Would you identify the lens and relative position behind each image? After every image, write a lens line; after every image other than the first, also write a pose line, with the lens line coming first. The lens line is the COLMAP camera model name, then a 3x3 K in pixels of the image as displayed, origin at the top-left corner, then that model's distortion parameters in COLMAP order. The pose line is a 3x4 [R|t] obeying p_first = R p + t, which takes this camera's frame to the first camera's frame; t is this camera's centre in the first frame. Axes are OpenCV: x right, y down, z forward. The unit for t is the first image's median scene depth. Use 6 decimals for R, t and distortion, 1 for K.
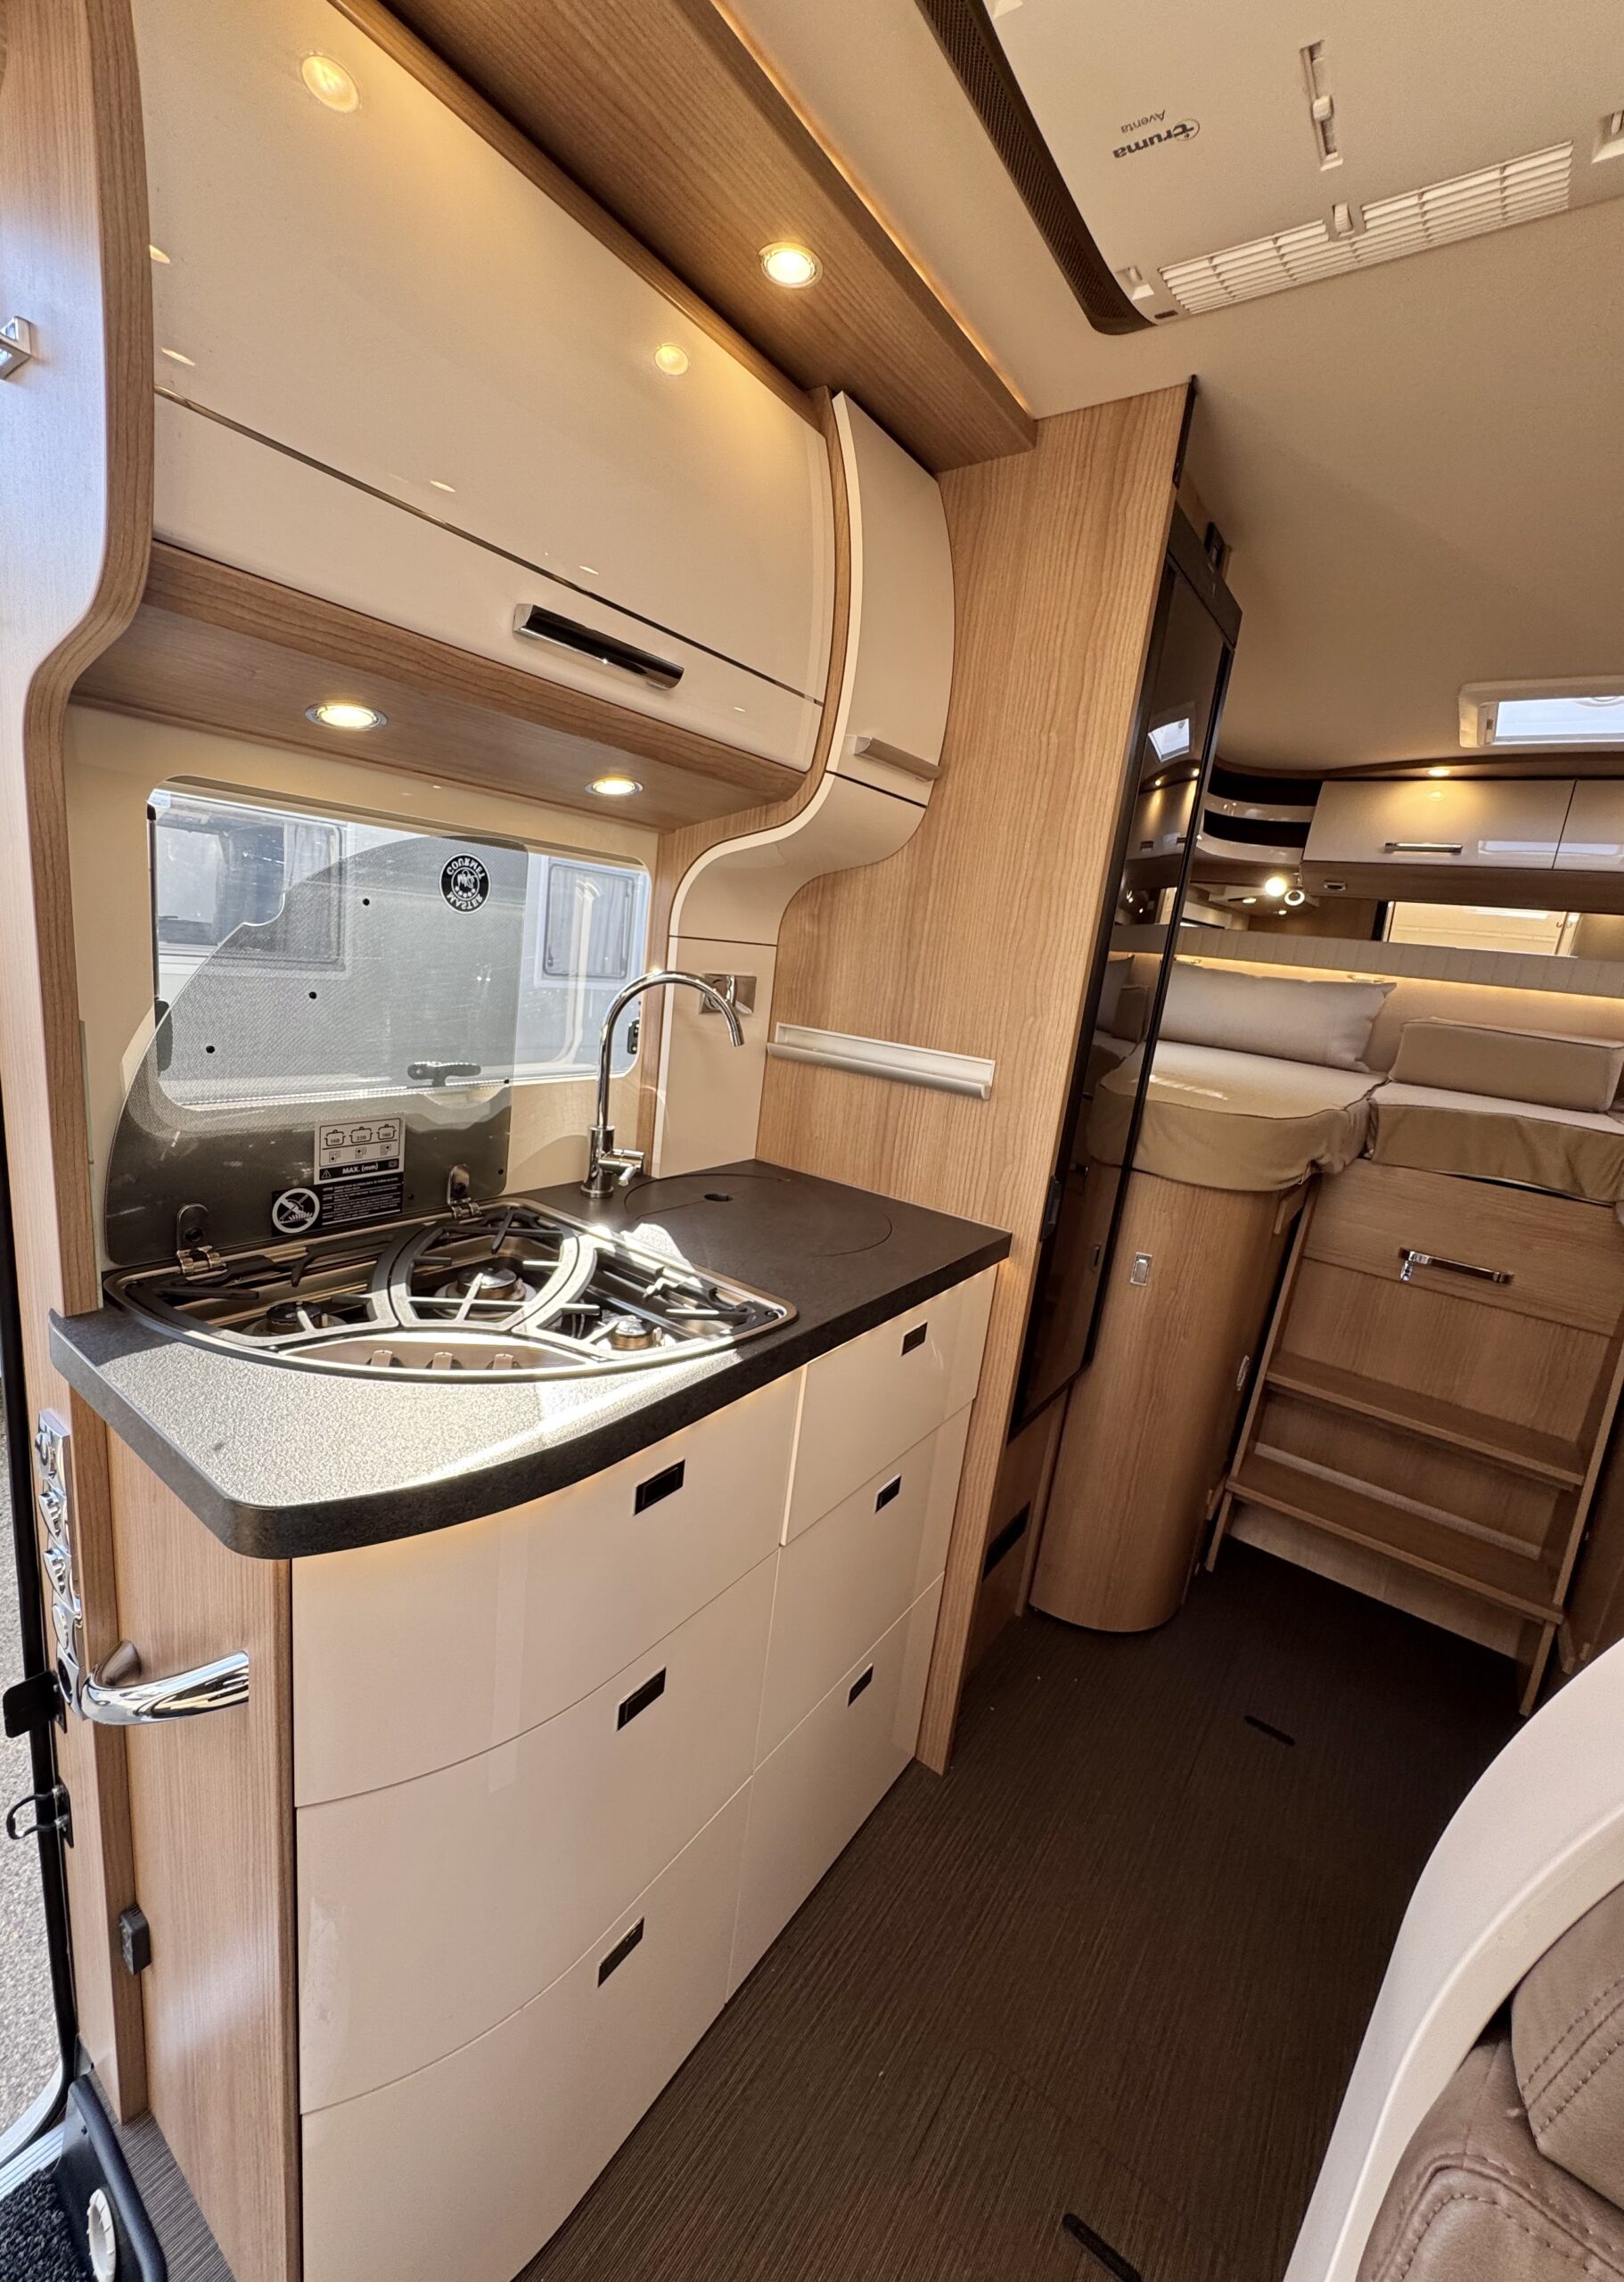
lens RADIAL K [[910.9, 0, 780.4], [0, 910.9, 1142.7], [0, 0, 1]] dist [-0.002050, -0.000352]
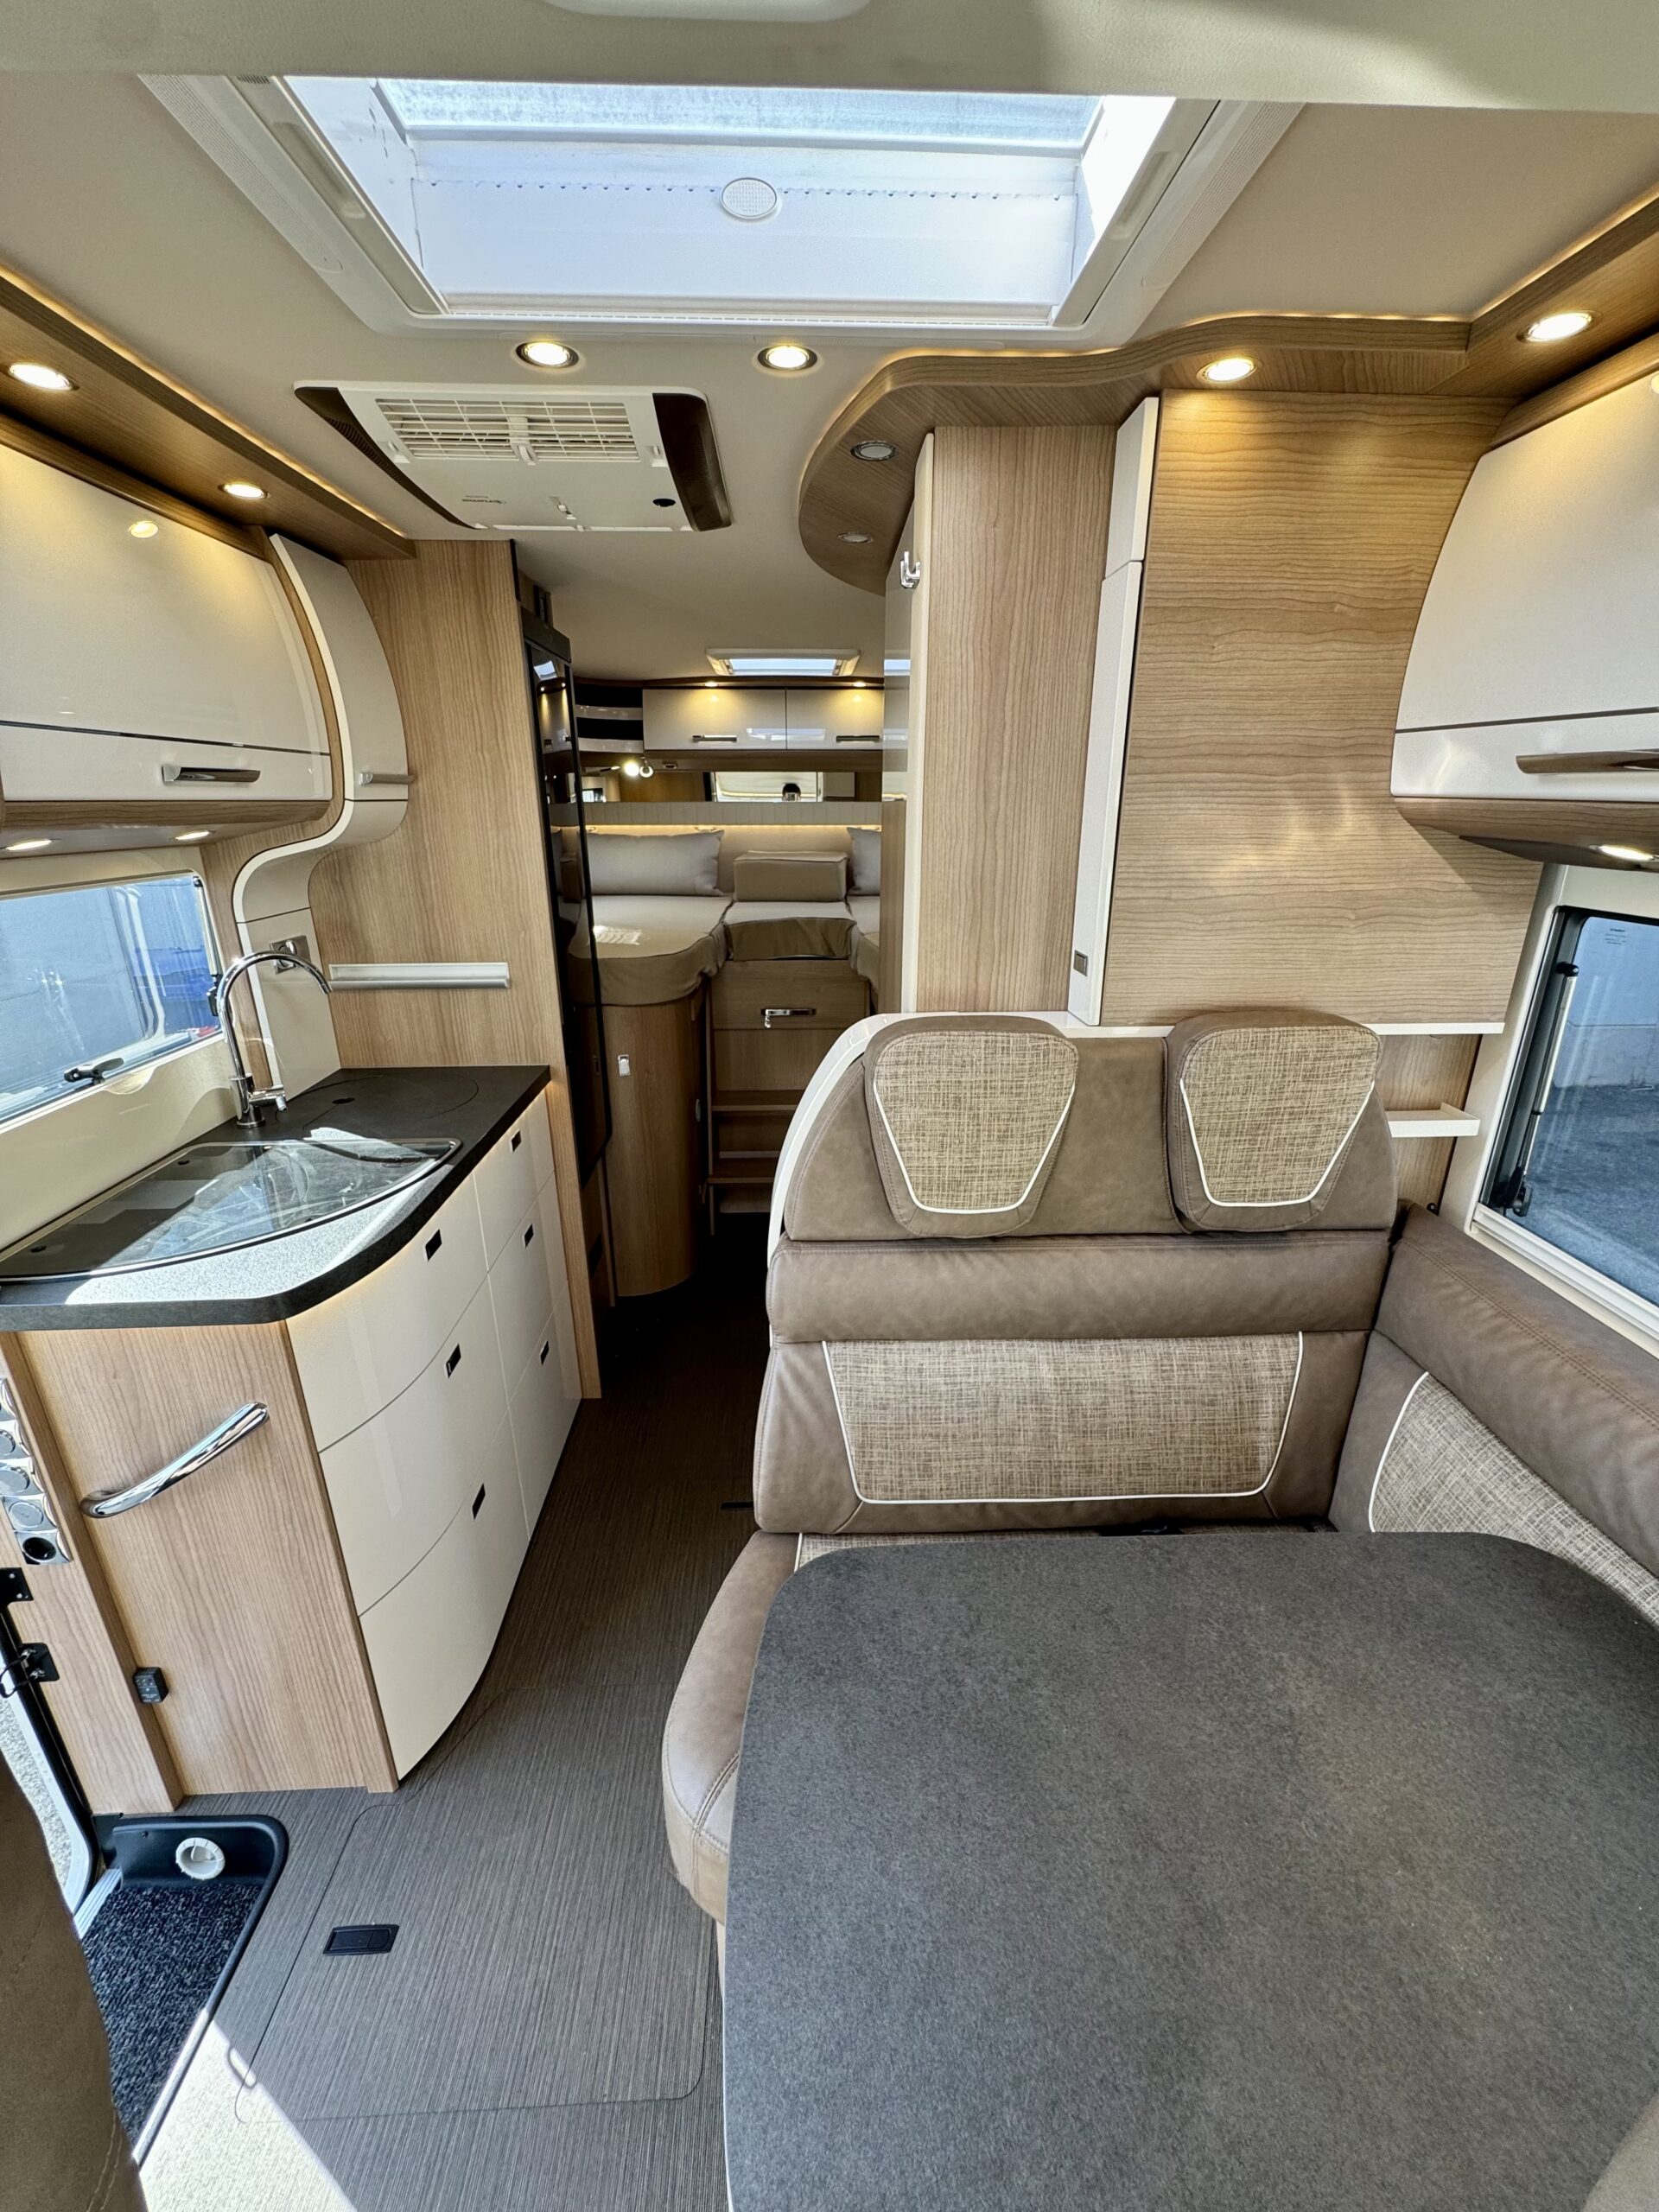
lens RADIAL K [[882.3, 0, 832.1], [0, 882.3, 1100.6], [0, 0, 1]] dist [-0.002160, -0.000344]
pose [[0.768234, -0.308003, 0.561204, -0.227168], [0.222421, 0.950458, 0.217162, -0.060724], [-0.600288, -0.042008, 0.798680, -0.487772]]
